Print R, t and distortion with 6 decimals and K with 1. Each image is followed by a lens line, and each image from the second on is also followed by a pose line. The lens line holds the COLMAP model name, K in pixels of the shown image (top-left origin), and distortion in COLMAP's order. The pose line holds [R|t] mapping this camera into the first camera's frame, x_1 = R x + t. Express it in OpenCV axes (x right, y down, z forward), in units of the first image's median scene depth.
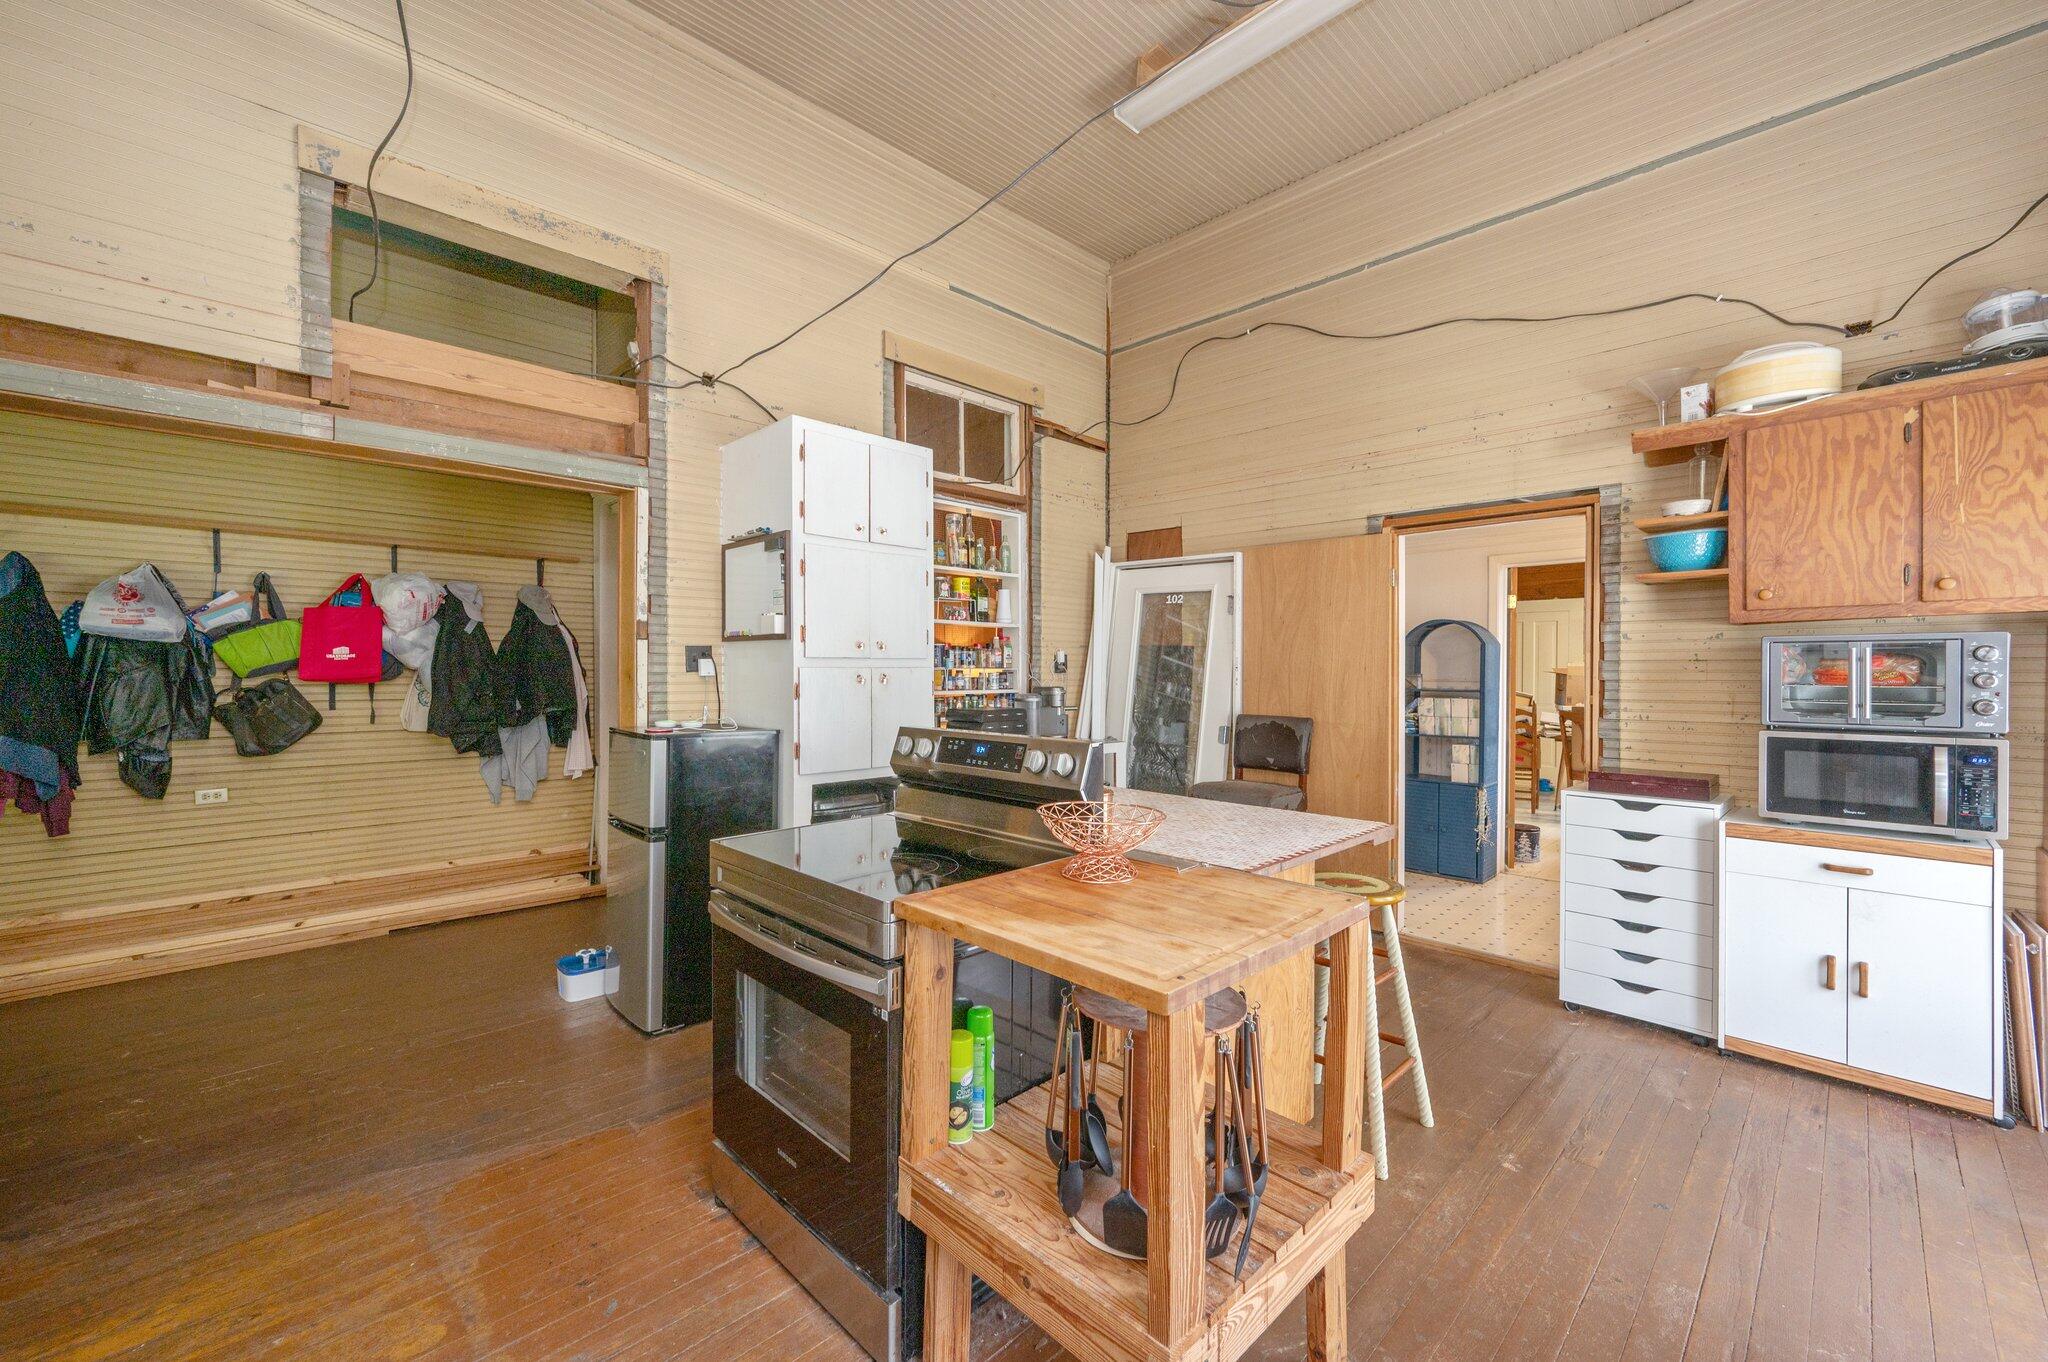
lens RADIAL K [[815.7, 0, 1018.2], [0, 815.7, 678.3], [0, 0, 1]] dist [0.000968, 0.000030]
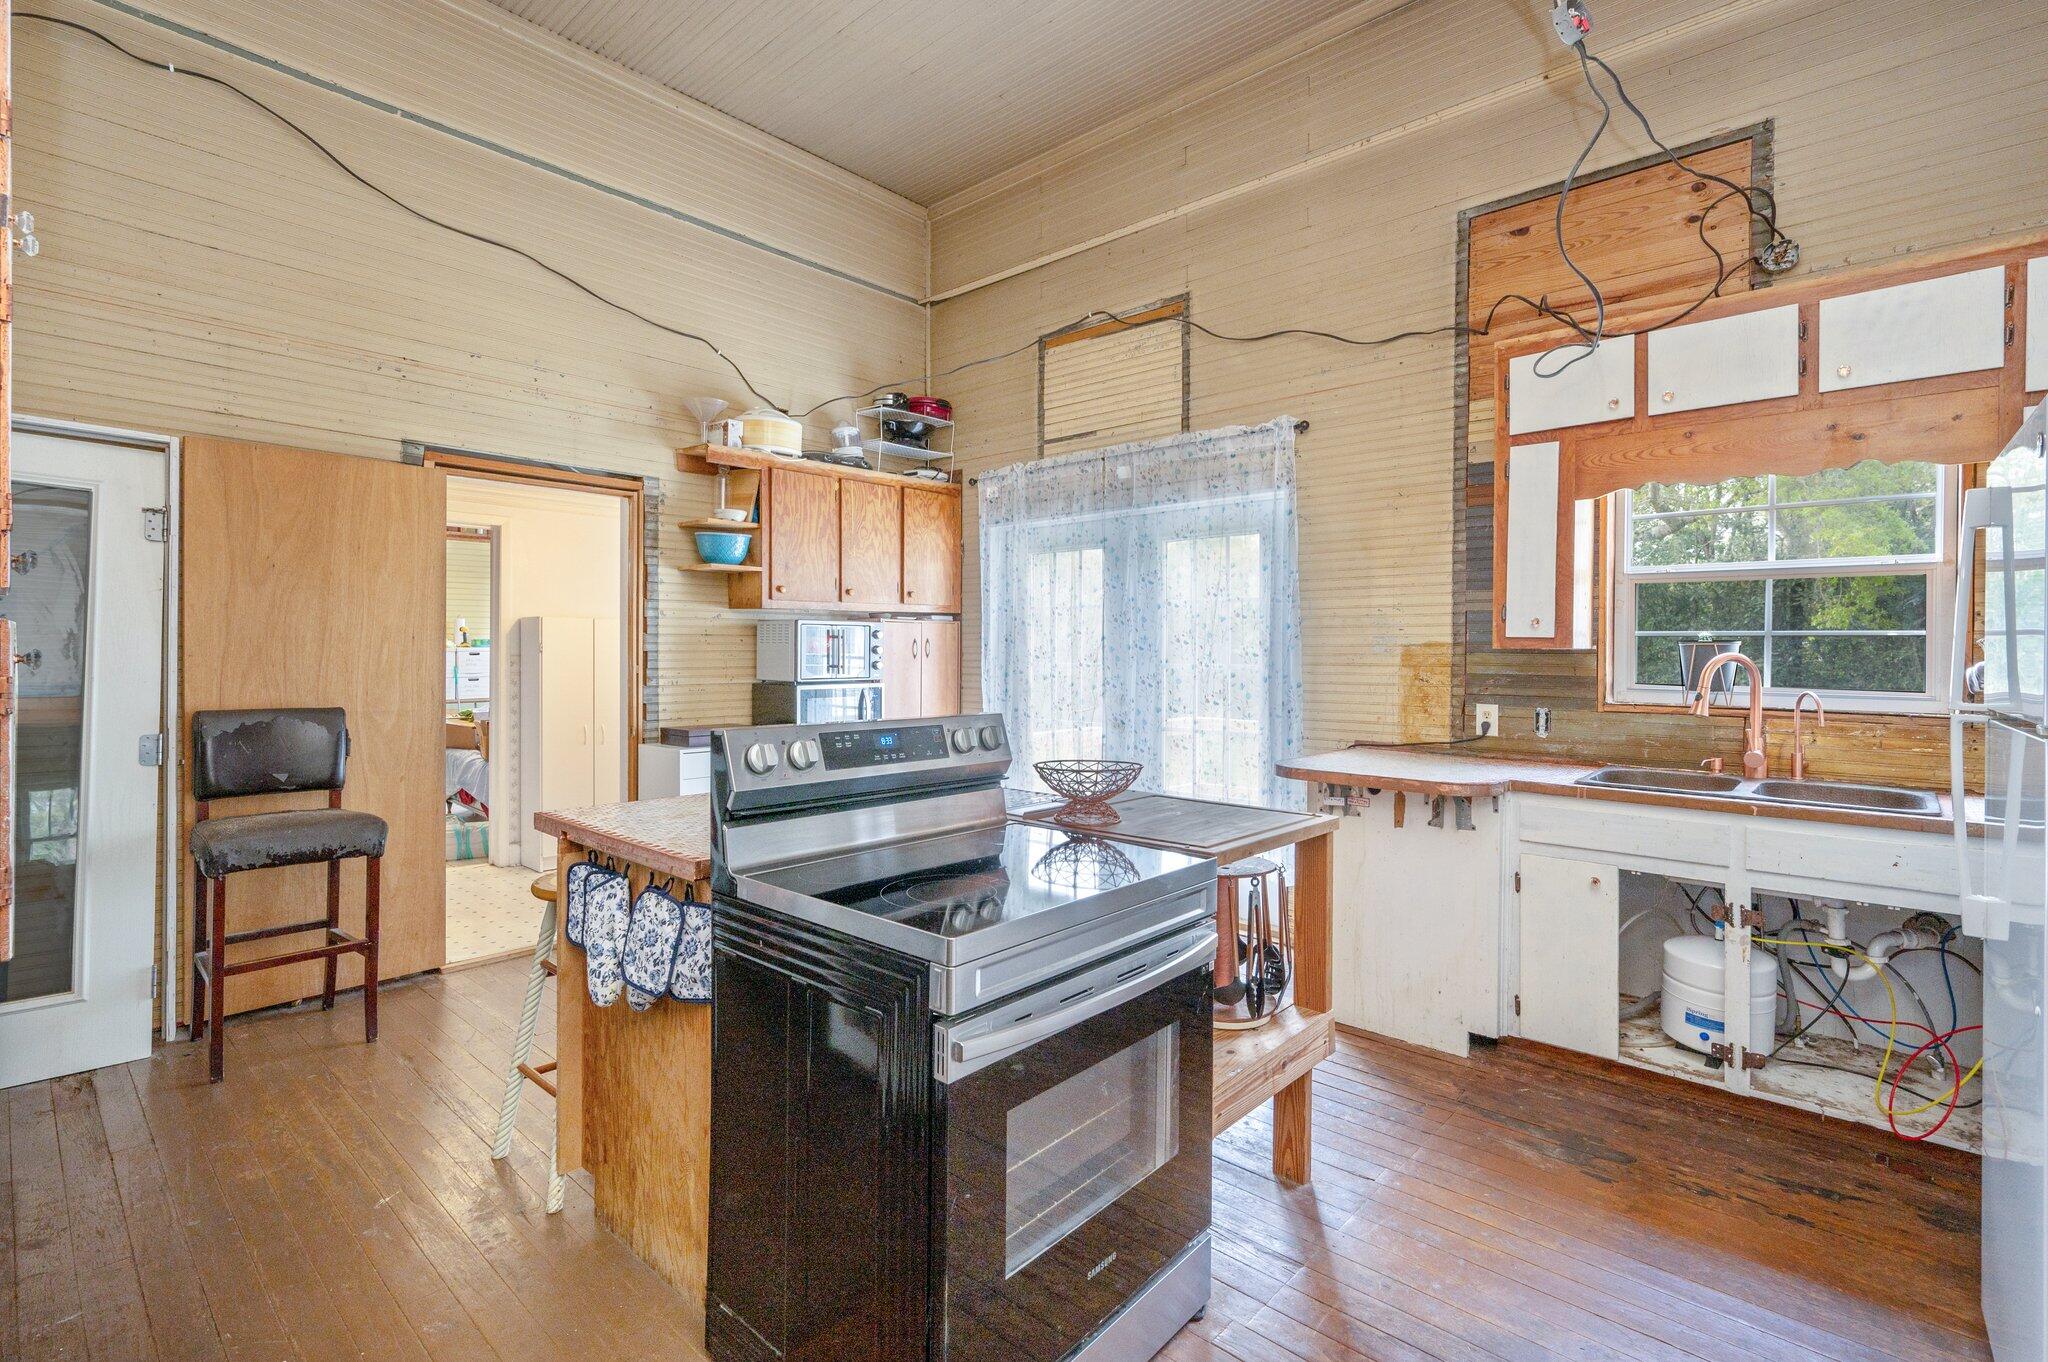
lens RADIAL K [[942.1, 0, 1023.7], [0, 942.1, 650.7], [0, 0, 1]] dist [-0.001390, -0.000151]
pose [[-0.073651, -0.003627, 0.997277, -0.610214], [0.002932, 0.999988, 0.003853, -0.001749], [-0.997280, 0.003208, -0.073640, 0.590659]]
